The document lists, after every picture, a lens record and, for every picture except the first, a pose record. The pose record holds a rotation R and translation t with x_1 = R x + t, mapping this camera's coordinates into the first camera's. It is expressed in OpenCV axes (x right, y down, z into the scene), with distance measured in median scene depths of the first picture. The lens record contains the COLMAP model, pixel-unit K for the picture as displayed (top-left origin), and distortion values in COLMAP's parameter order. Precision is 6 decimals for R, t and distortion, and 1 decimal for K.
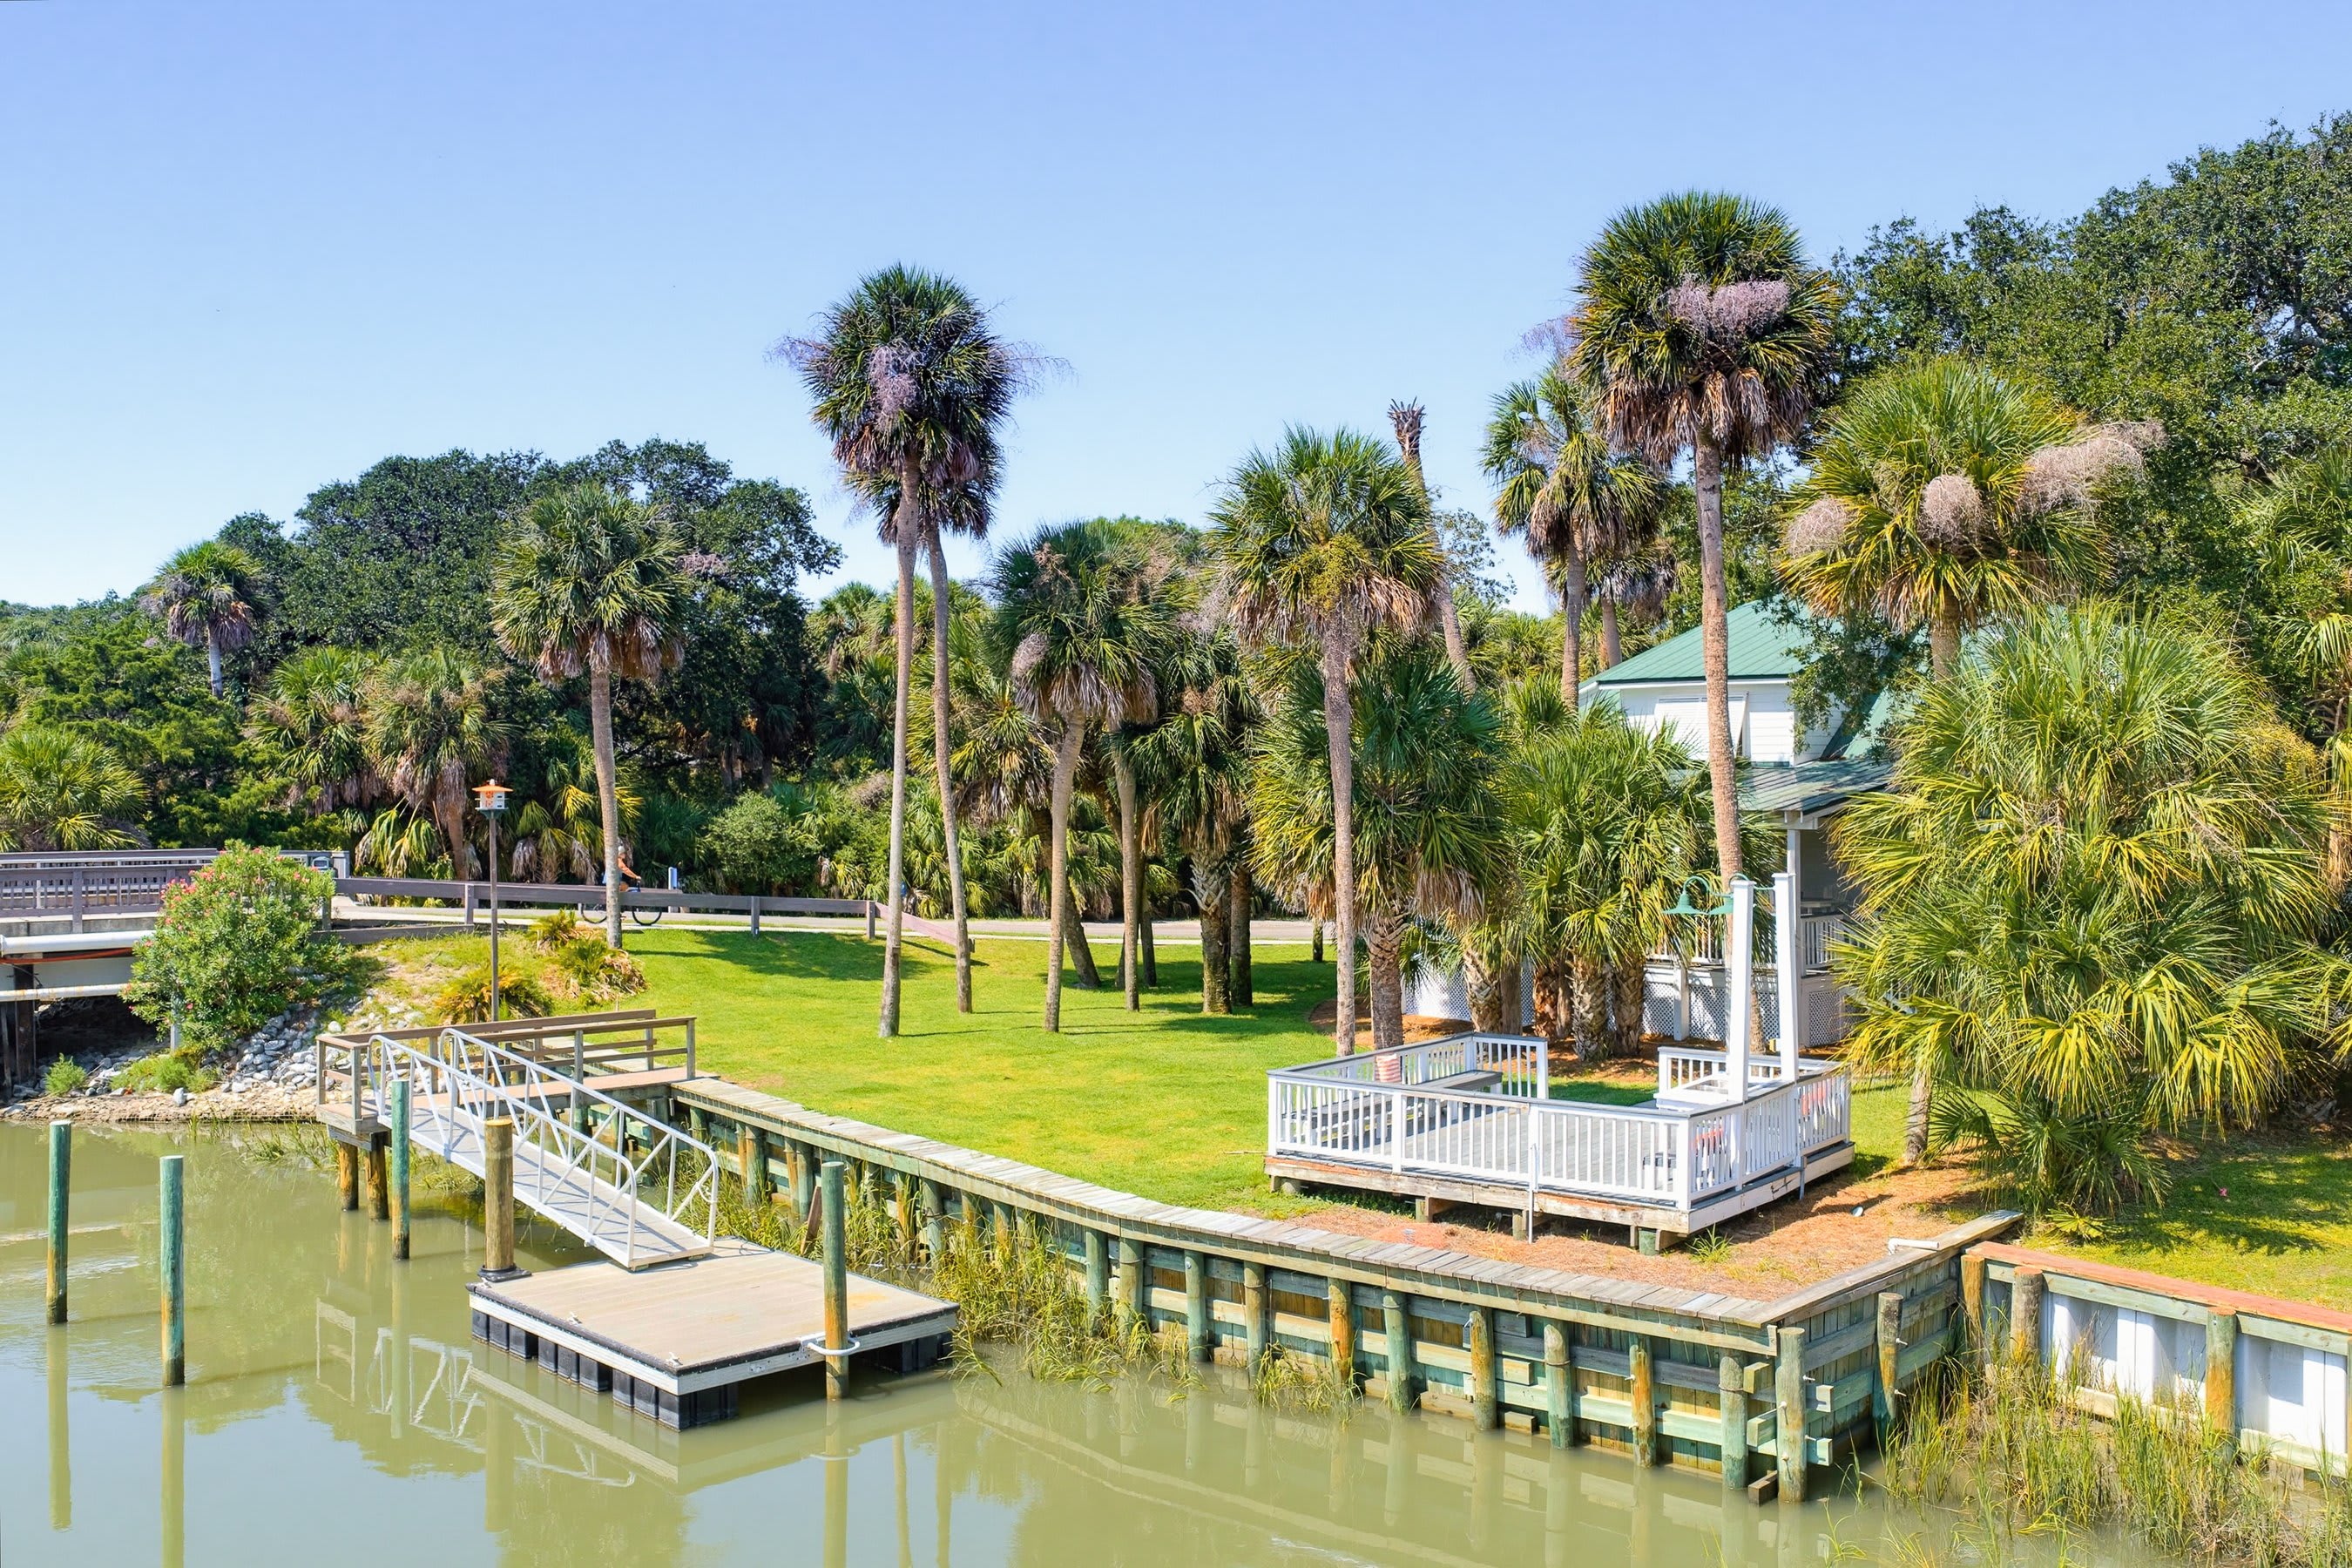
lens RADIAL K [[1771.8, 0, 1185.1], [0, 1771.8, 803.1], [0, 0, 1]] dist [0.004471, -0.000496]
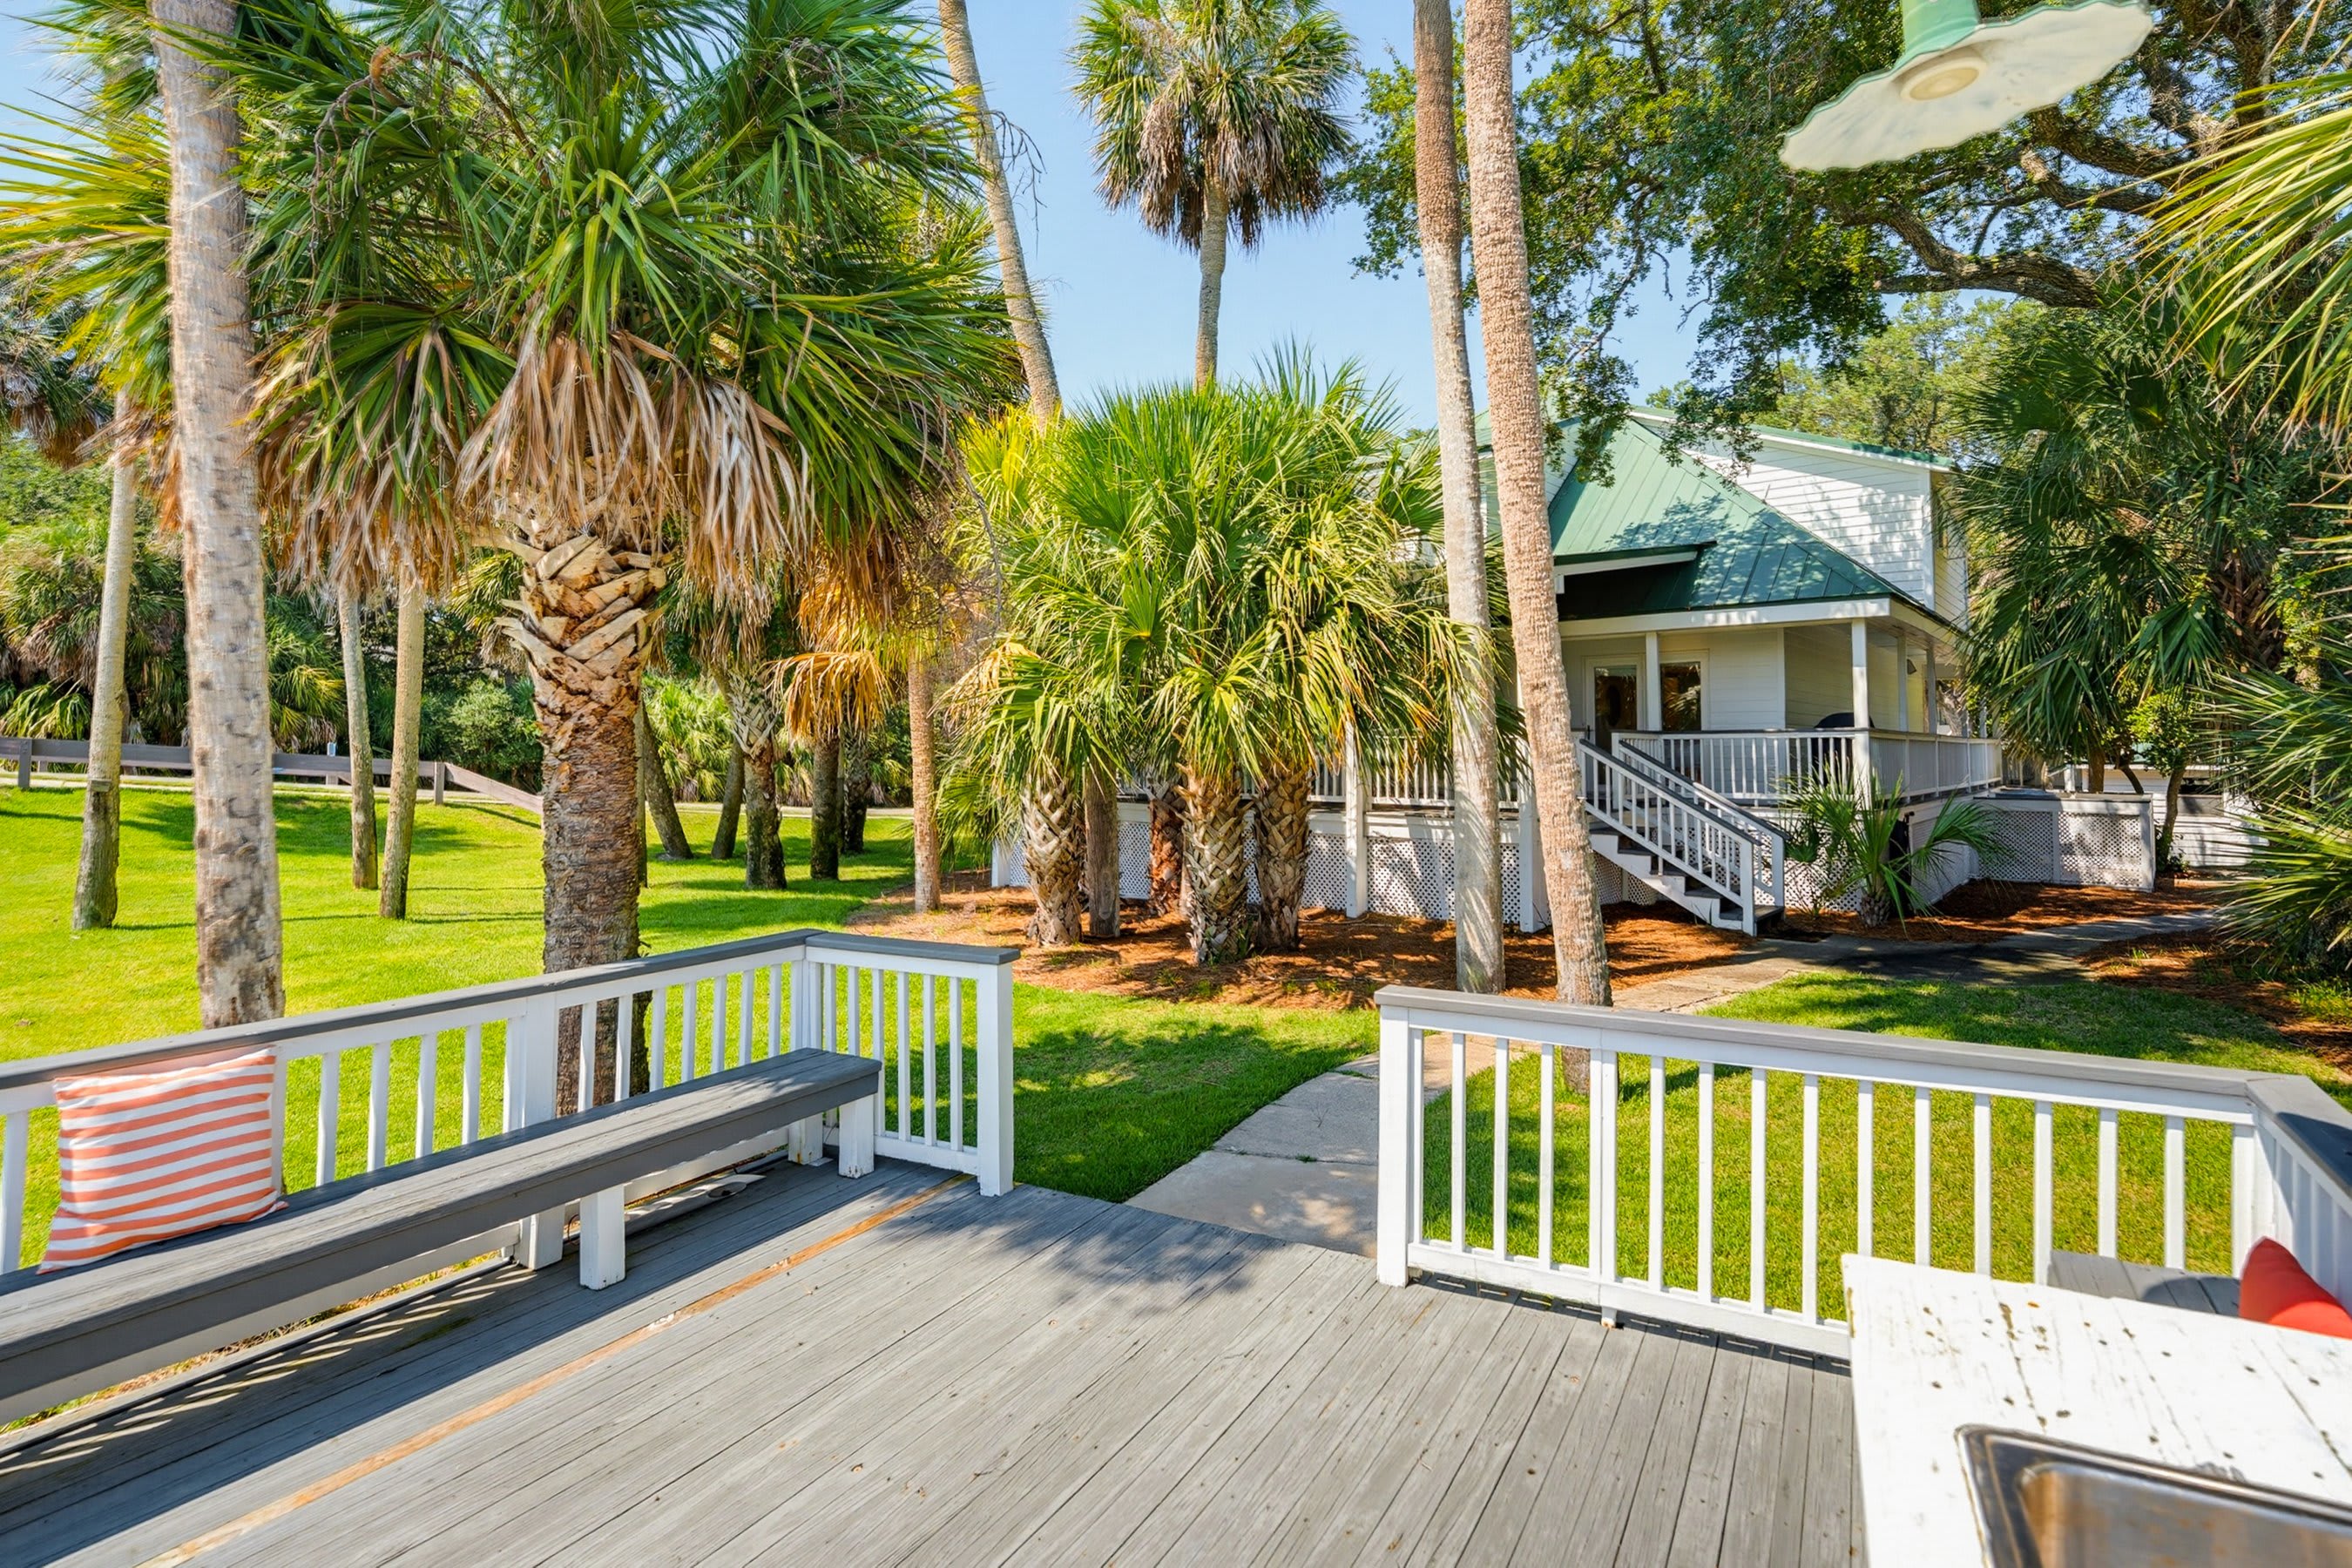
lens RADIAL K [[1052.7, 0, 1167.9], [0, 1052.7, 769.0], [0, 0, 1]] dist [-0.001307, -0.000177]
pose [[0.990984, 0.007382, 0.133776, 0.175791], [-0.008094, 0.999956, 0.004779, 0.086219], [-0.133735, -0.005818, 0.991000, 0.696376]]
